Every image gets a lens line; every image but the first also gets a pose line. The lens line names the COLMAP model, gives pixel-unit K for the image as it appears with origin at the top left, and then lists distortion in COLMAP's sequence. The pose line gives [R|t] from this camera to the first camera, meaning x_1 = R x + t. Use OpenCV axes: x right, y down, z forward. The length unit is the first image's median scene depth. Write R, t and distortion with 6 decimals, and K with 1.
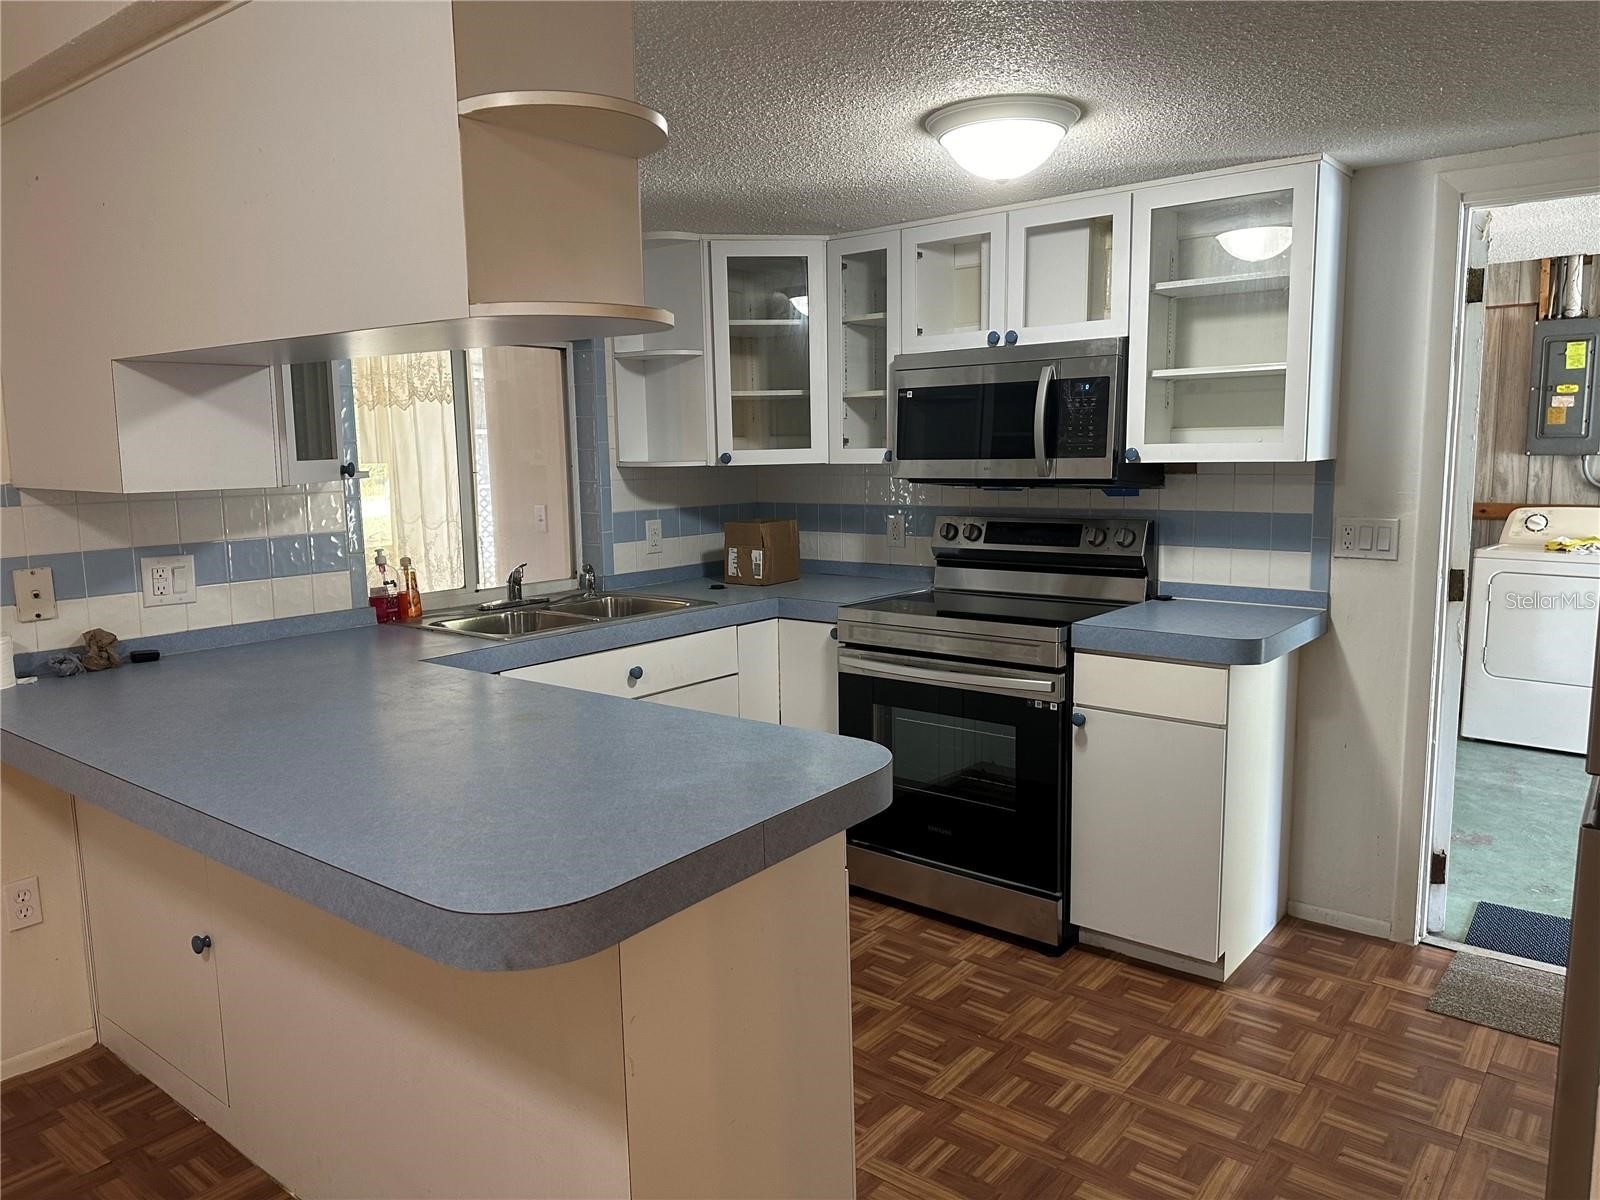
lens RADIAL K [[1132.7, 0, 862.9], [0, 1132.7, 590.2], [0, 0, 1]] dist [0.040577, -0.070066]
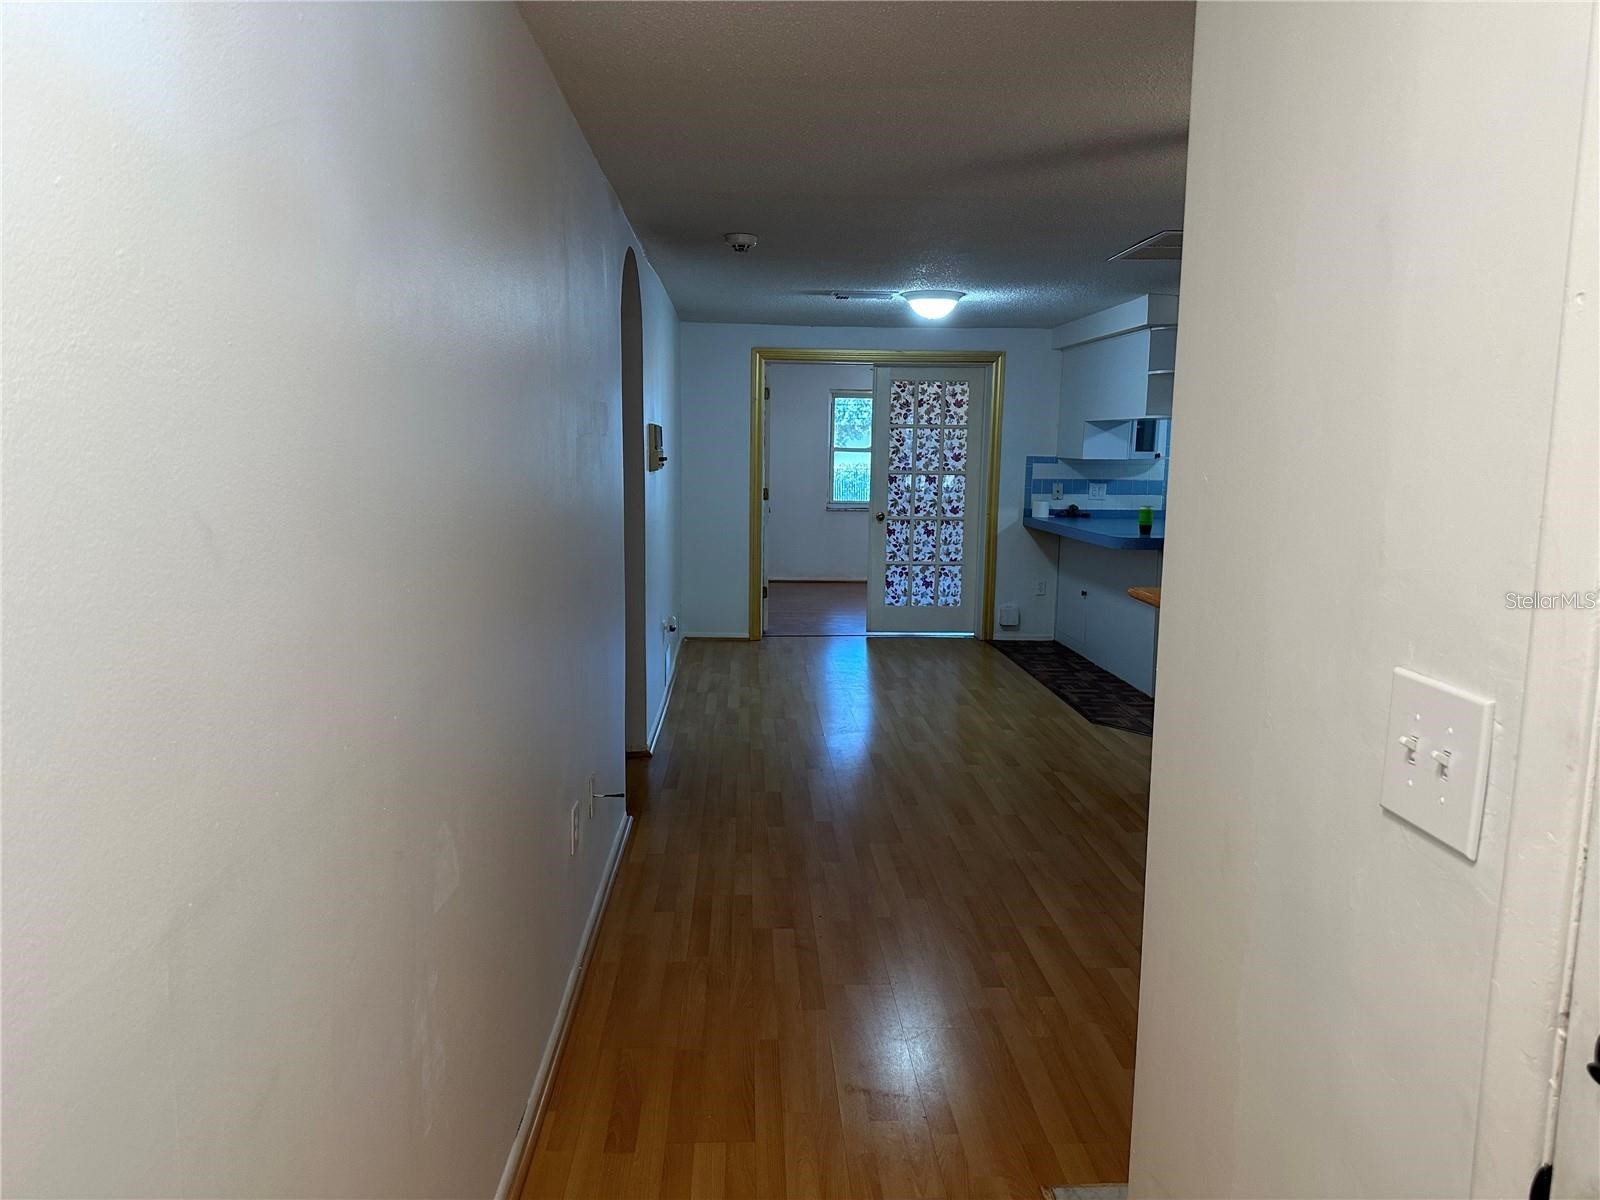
lens RADIAL K [[1132.7, 0, 791.5], [0, 1132.7, 597.4], [0, 0, 1]] dist [0.040577, -0.070066]
pose [[0.639292, 0.125715, -0.758618, 1.149376], [-0.122314, 0.990610, 0.061086, 0.180068], [0.759174, 0.053738, 0.648665, -1.492082]]
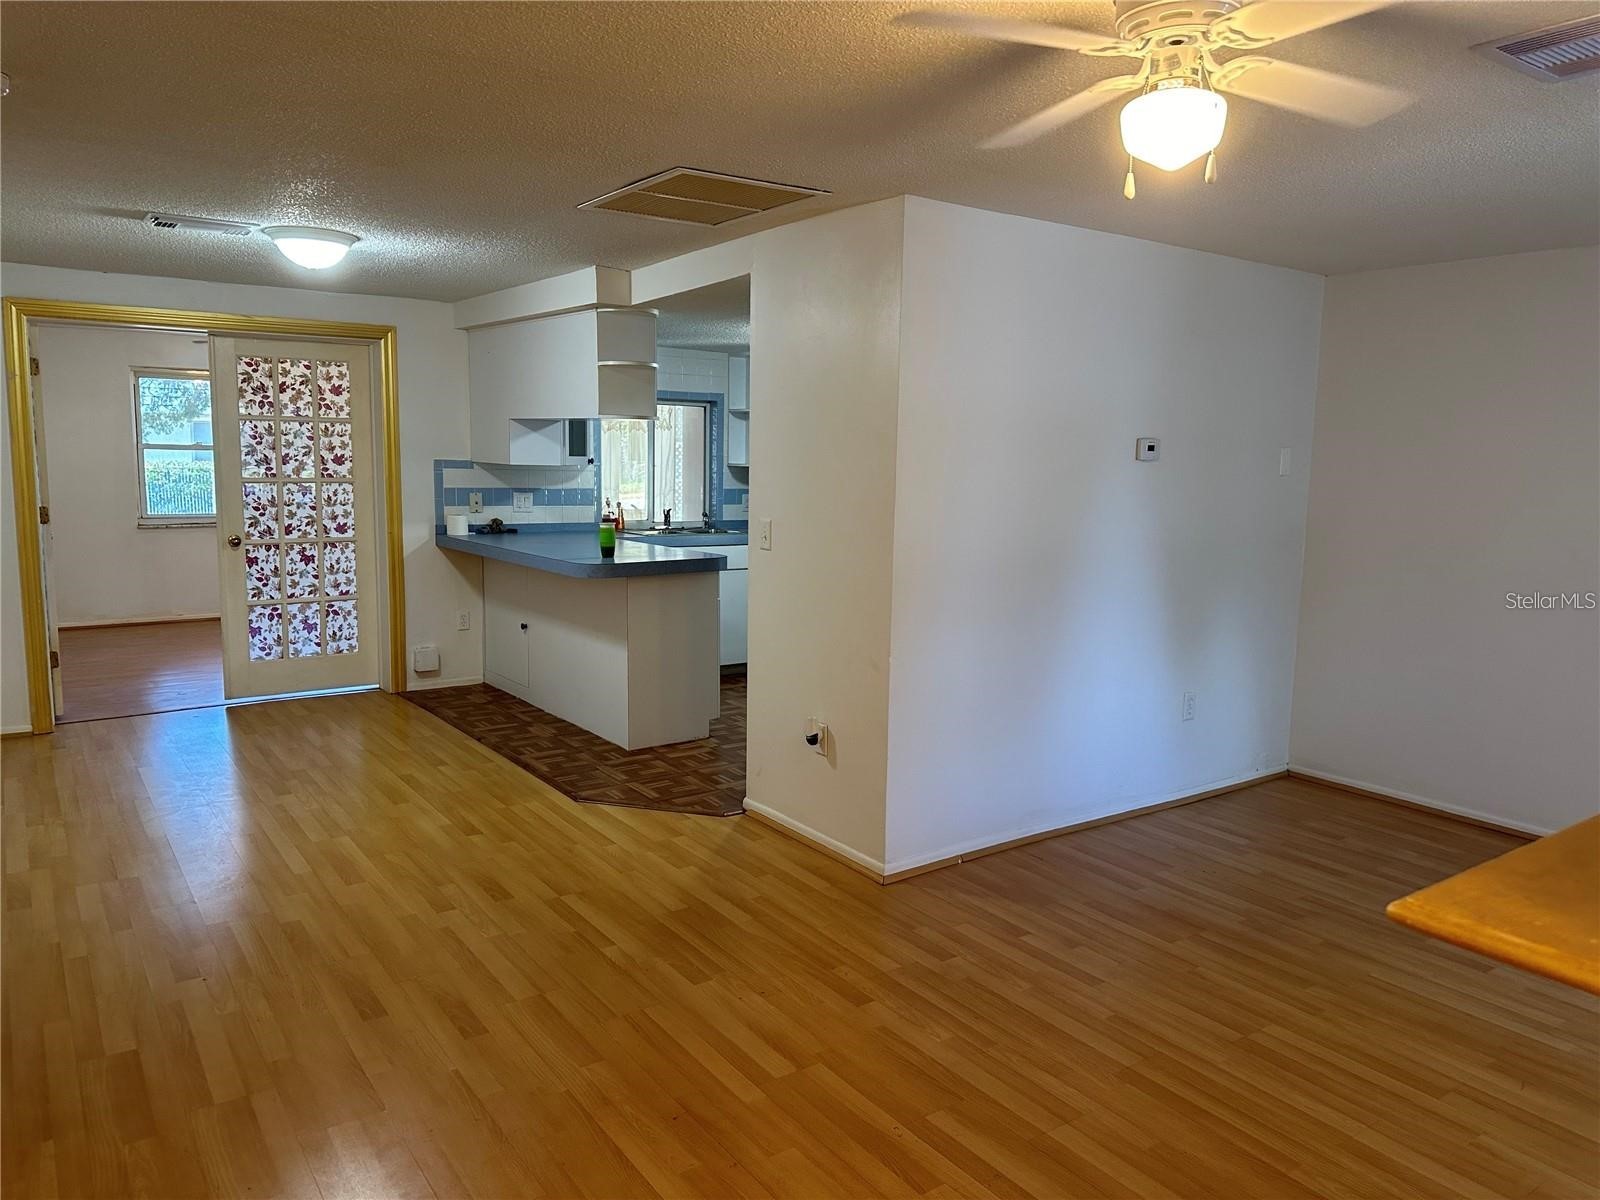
lens RADIAL K [[1132.7, 0, 840.8], [0, 1132.7, 607.7], [0, 0, 1]] dist [0.040577, -0.070066]
pose [[0.959918, 0.075011, -0.270056, 0.740846], [-0.073702, 0.997167, 0.015002, 0.132676], [0.270416, 0.005503, 0.962728, -1.193688]]
